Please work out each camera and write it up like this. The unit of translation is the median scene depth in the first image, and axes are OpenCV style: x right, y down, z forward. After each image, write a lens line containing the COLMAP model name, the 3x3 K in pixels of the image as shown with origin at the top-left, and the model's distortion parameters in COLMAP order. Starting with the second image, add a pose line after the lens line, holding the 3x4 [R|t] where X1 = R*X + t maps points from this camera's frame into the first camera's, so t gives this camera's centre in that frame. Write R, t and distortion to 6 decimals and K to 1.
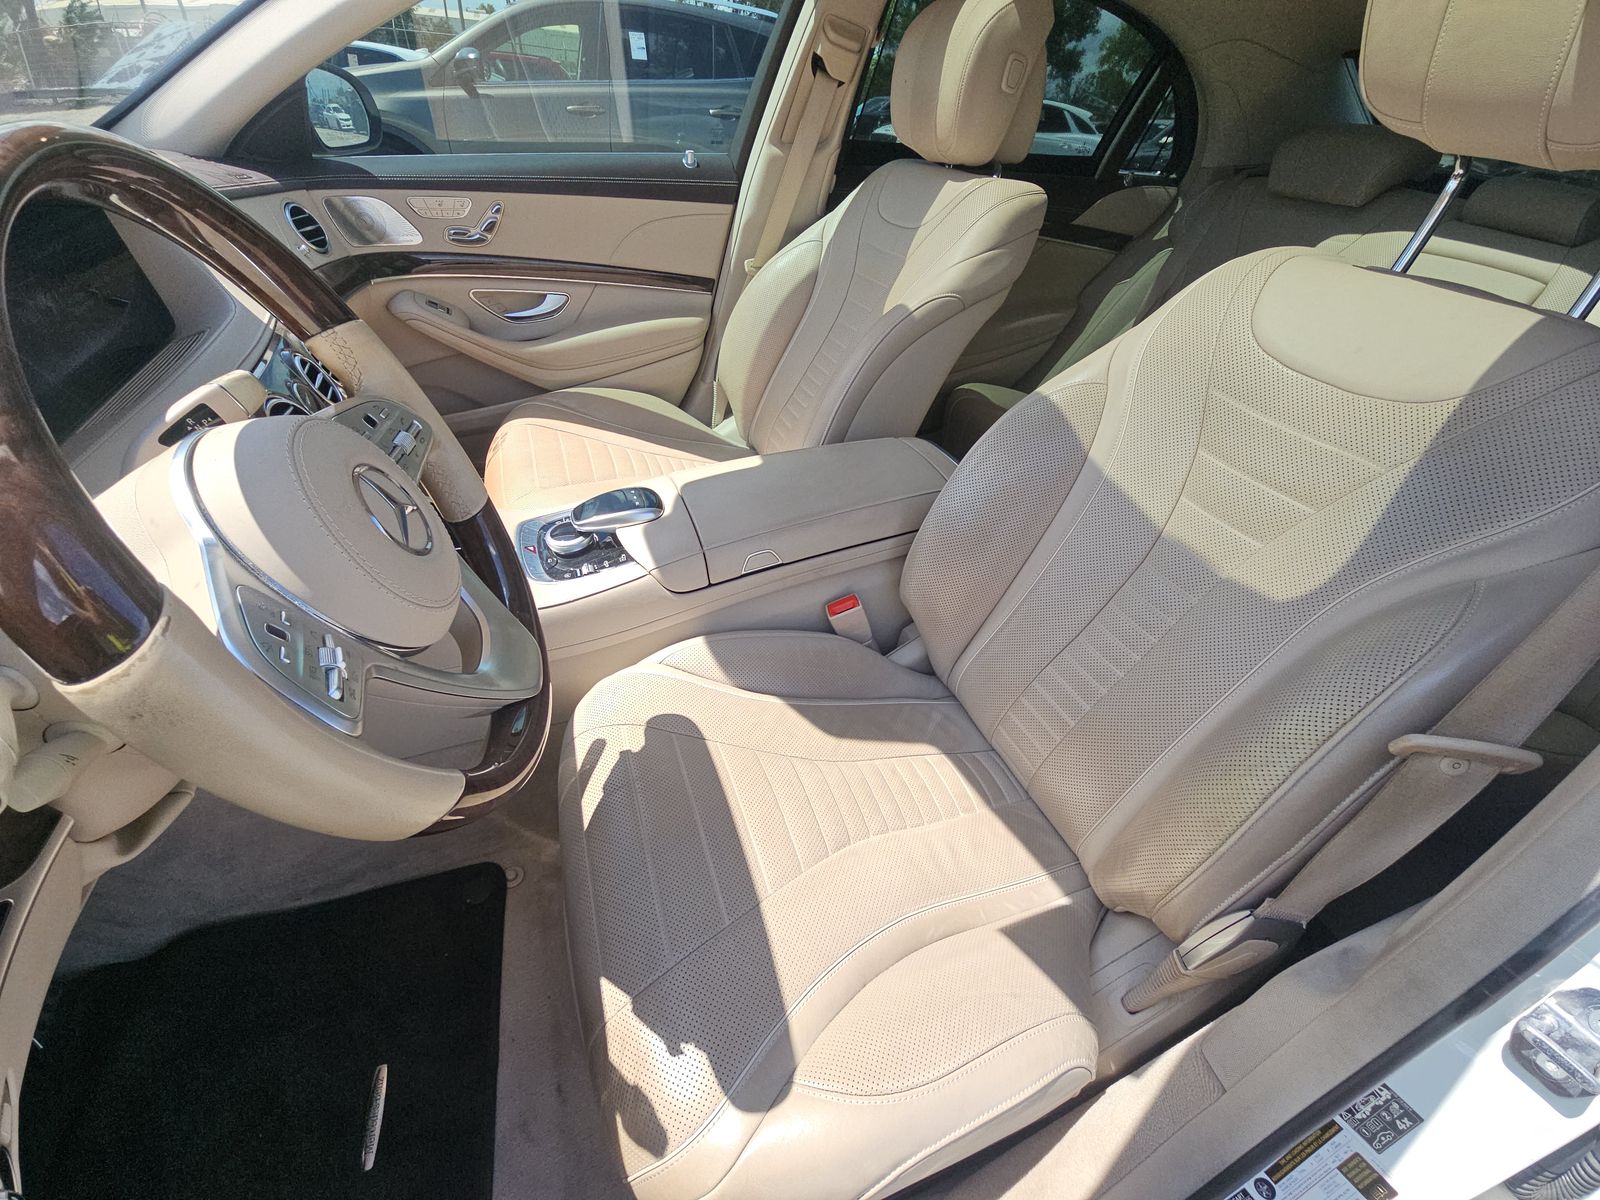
lens RADIAL K [[642.7, 0, 796.9], [0, 642.7, 602.0], [0, 0, 1]] dist [0.021669, -0.016812]
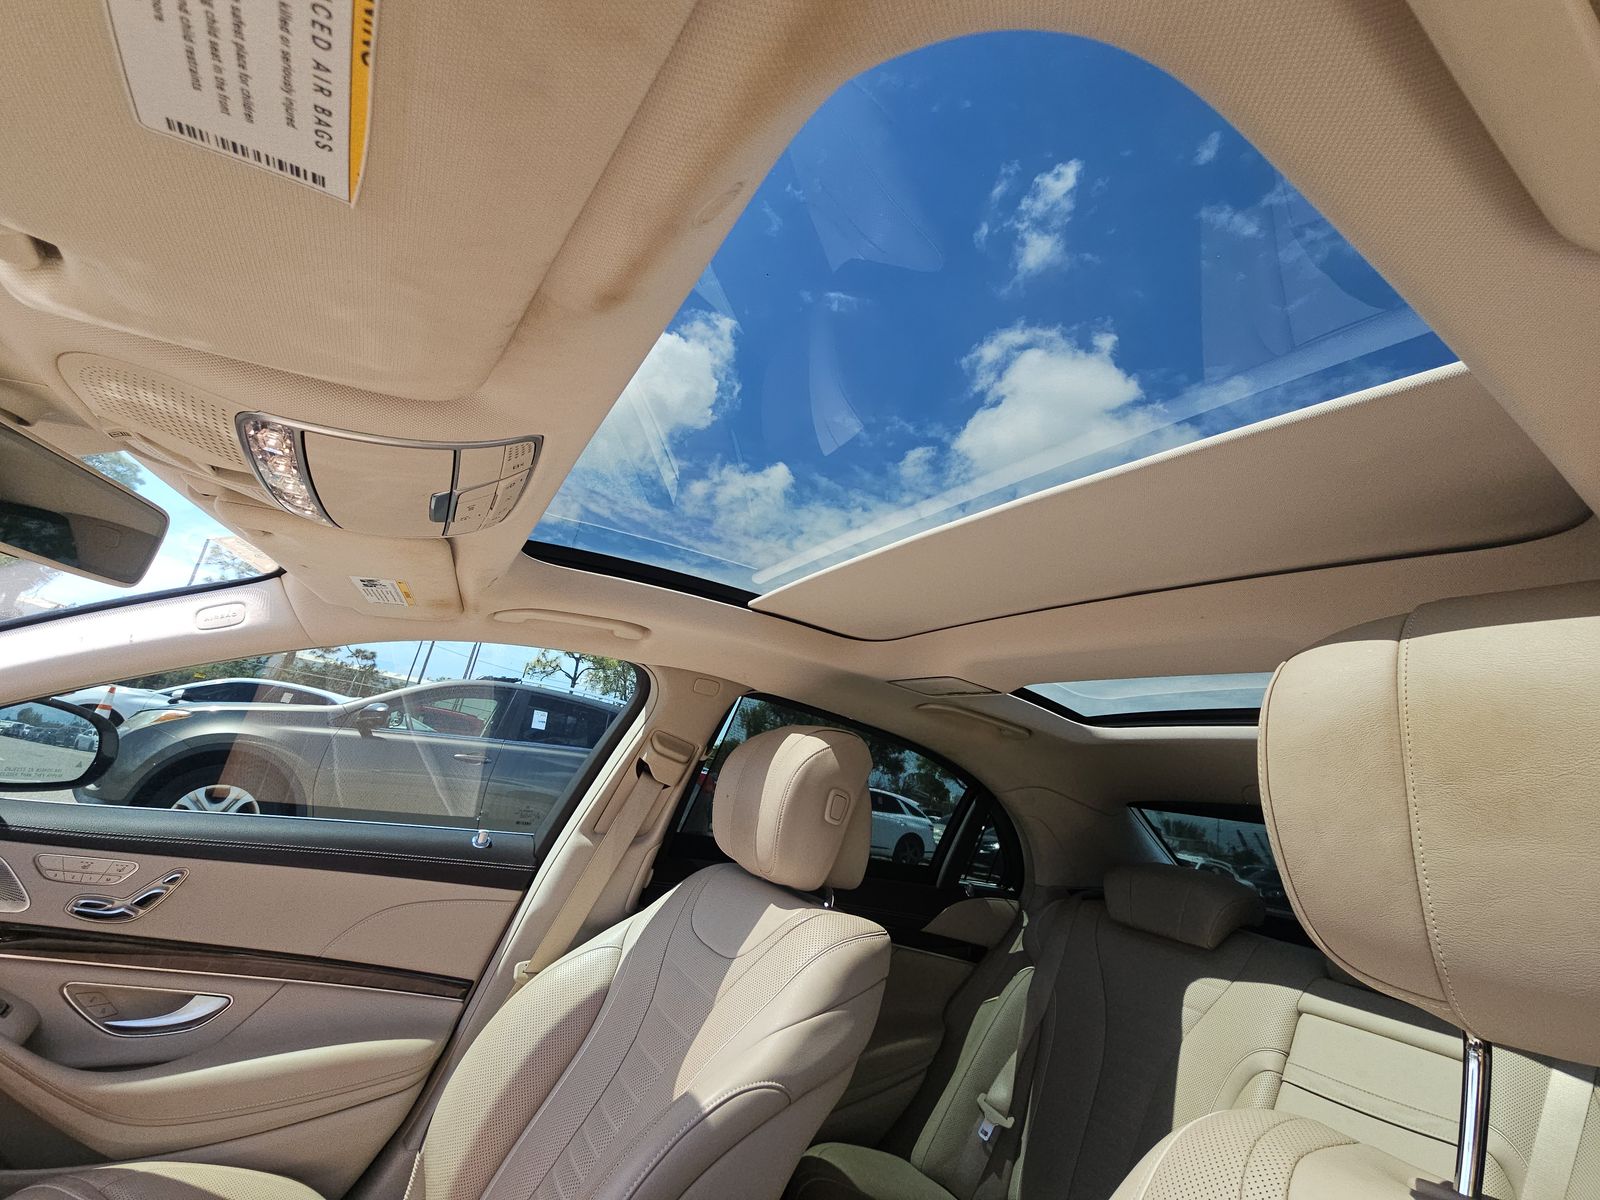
lens RADIAL K [[642.7, 0, 796.9], [0, 642.7, 602.0], [0, 0, 1]] dist [0.021669, -0.016812]
pose [[0.980506, 0.143323, 0.134409, 0.080276], [0.019735, 0.608767, -0.793103, -0.187624], [-0.195493, 0.780295, 0.594072, 0.167492]]
